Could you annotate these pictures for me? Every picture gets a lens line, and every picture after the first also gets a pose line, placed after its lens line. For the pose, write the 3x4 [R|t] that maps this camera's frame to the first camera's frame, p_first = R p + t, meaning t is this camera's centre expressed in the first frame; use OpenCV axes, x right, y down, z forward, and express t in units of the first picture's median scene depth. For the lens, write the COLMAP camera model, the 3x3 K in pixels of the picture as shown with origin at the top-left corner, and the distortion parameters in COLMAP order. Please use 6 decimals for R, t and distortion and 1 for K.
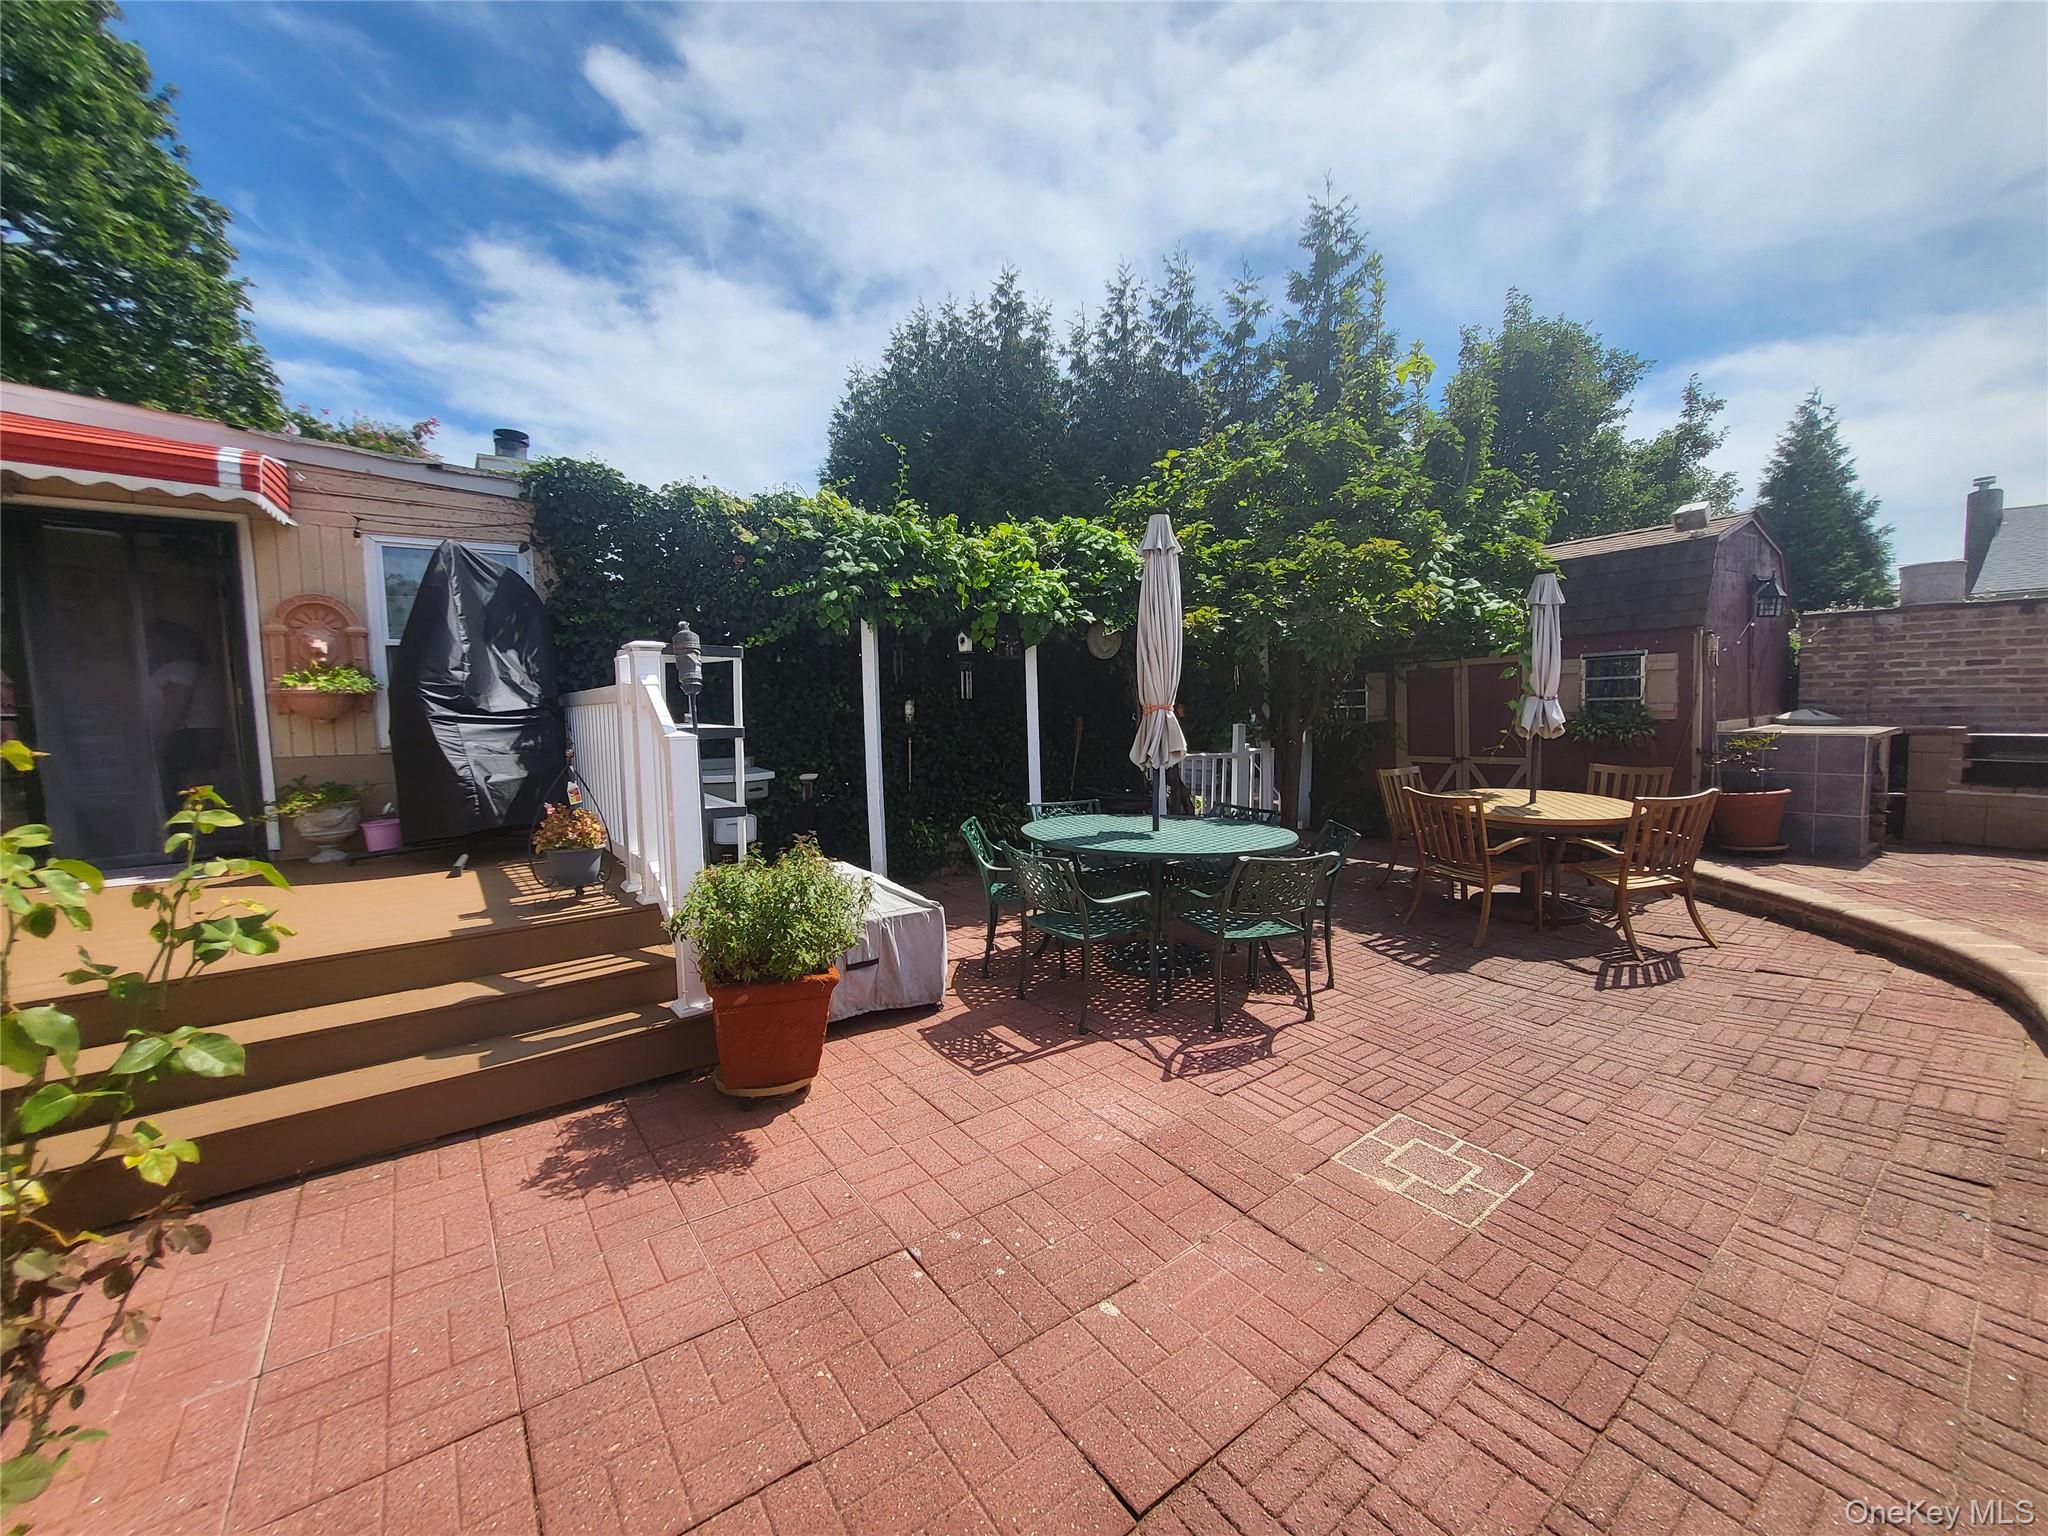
lens RADIAL K [[819.1, 0, 1024.0], [0, 819.1, 768.0], [0, 0, 1]] dist [0.000226, 0.000227]
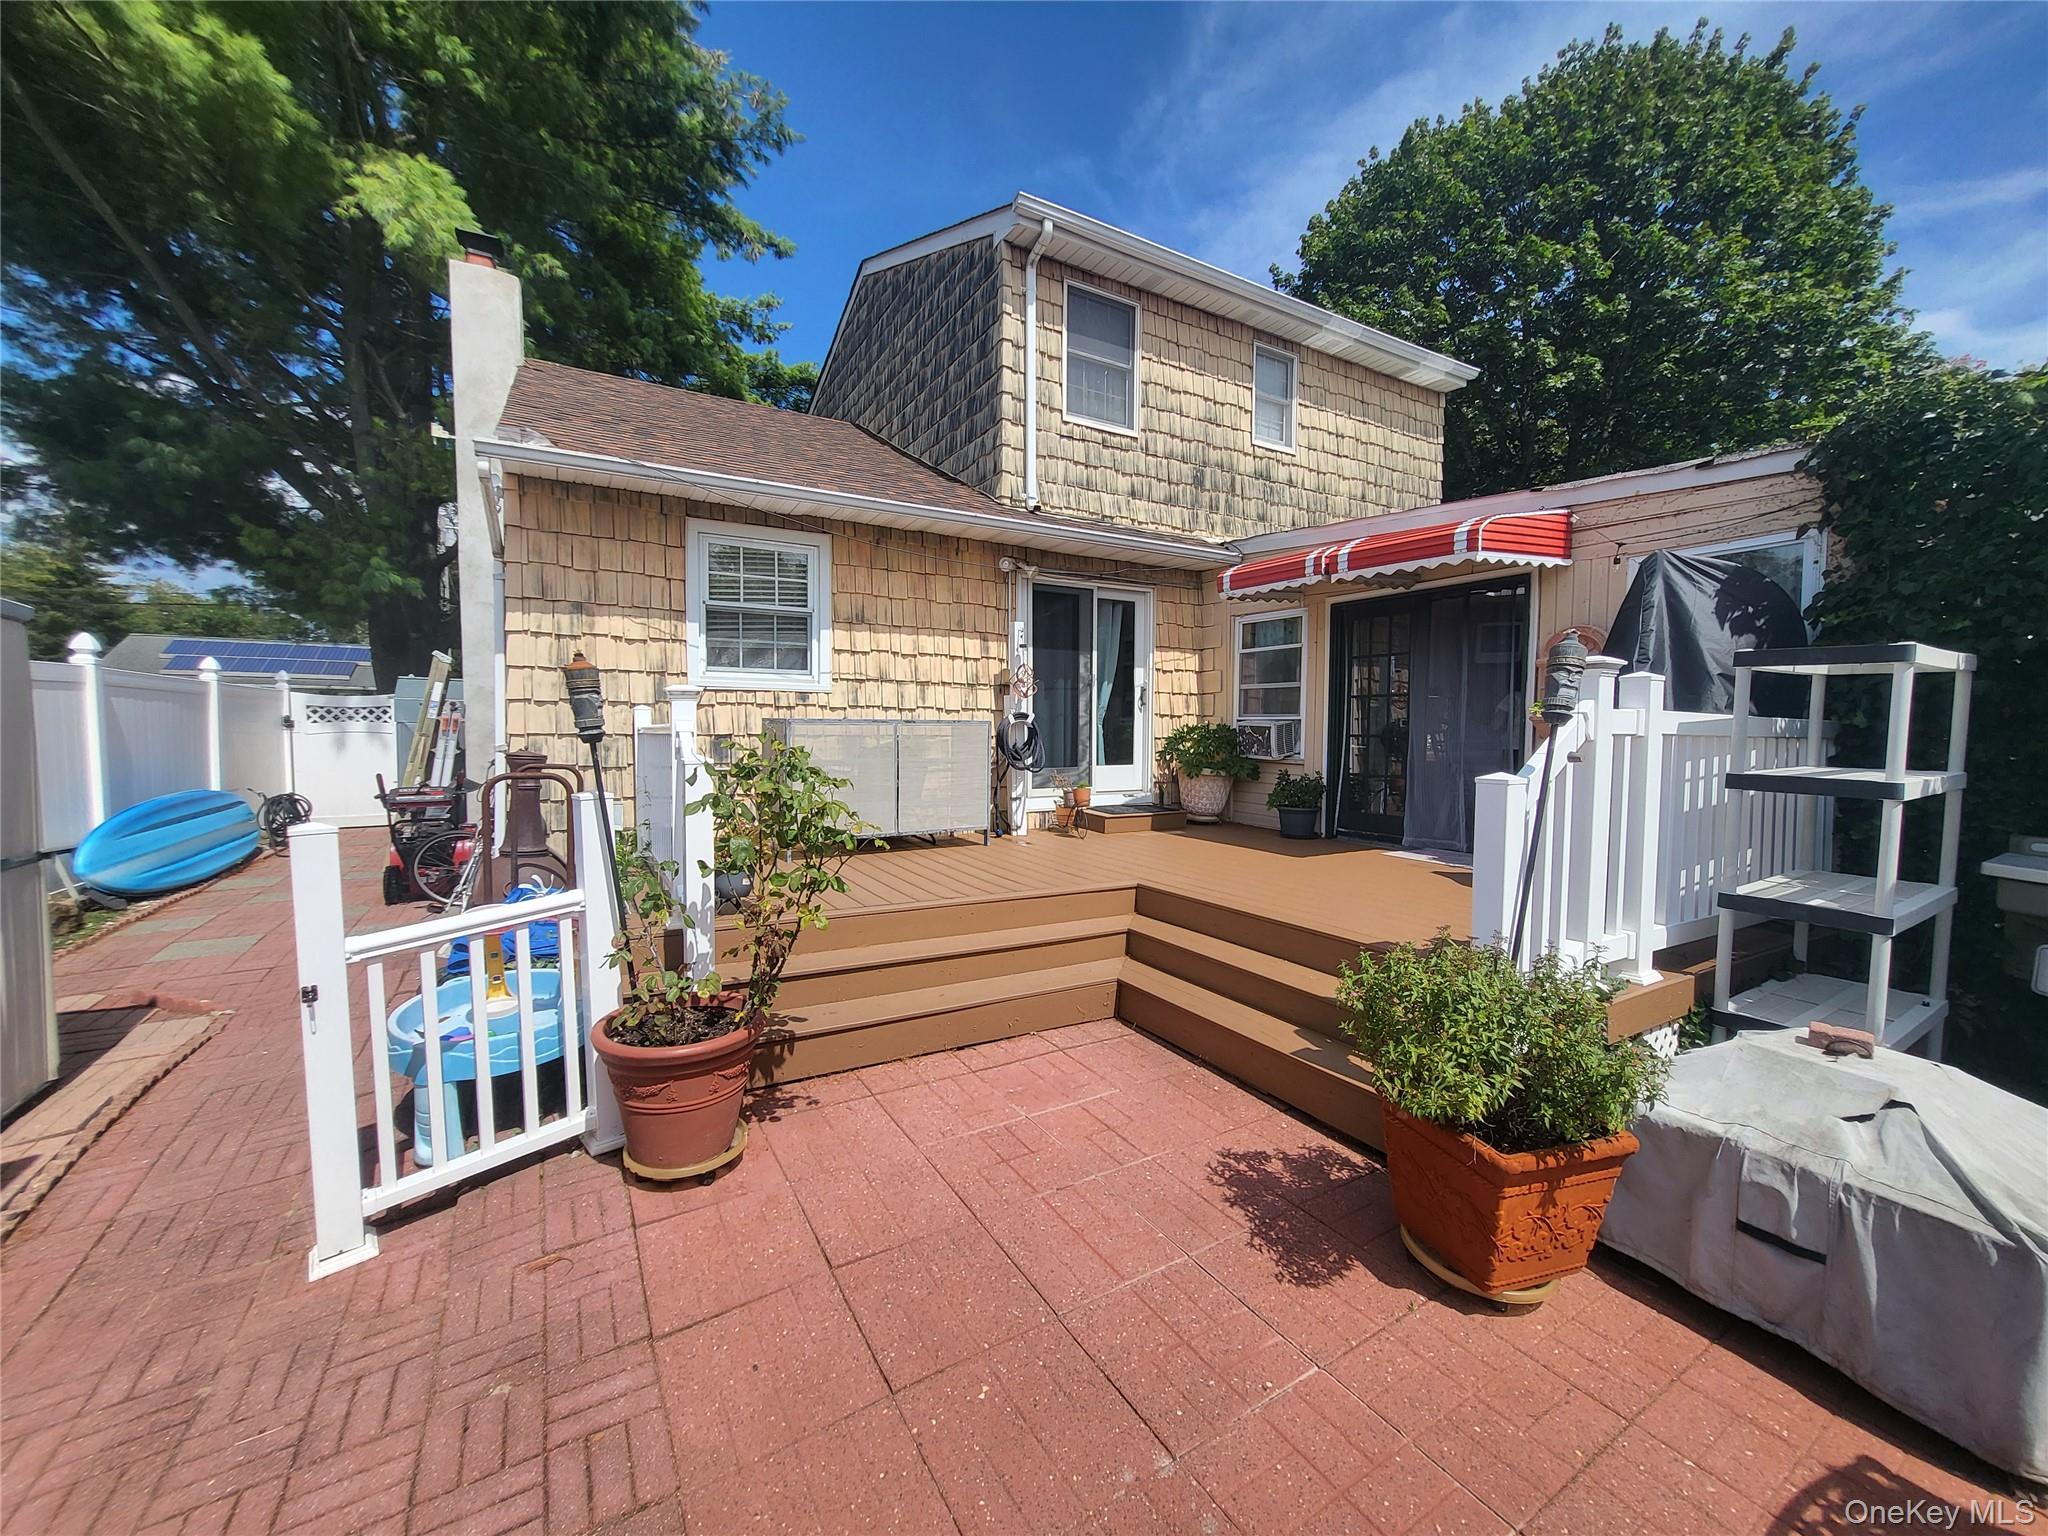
lens RADIAL K [[819.1, 0, 1024.0], [0, 819.1, 768.0], [0, 0, 1]] dist [0.000226, 0.000227]
pose [[-0.115071, 0.064846, -0.991239, 0.205023], [-0.087561, 0.993321, 0.075147, -0.034084], [0.989491, 0.095441, -0.108624, 0.309620]]
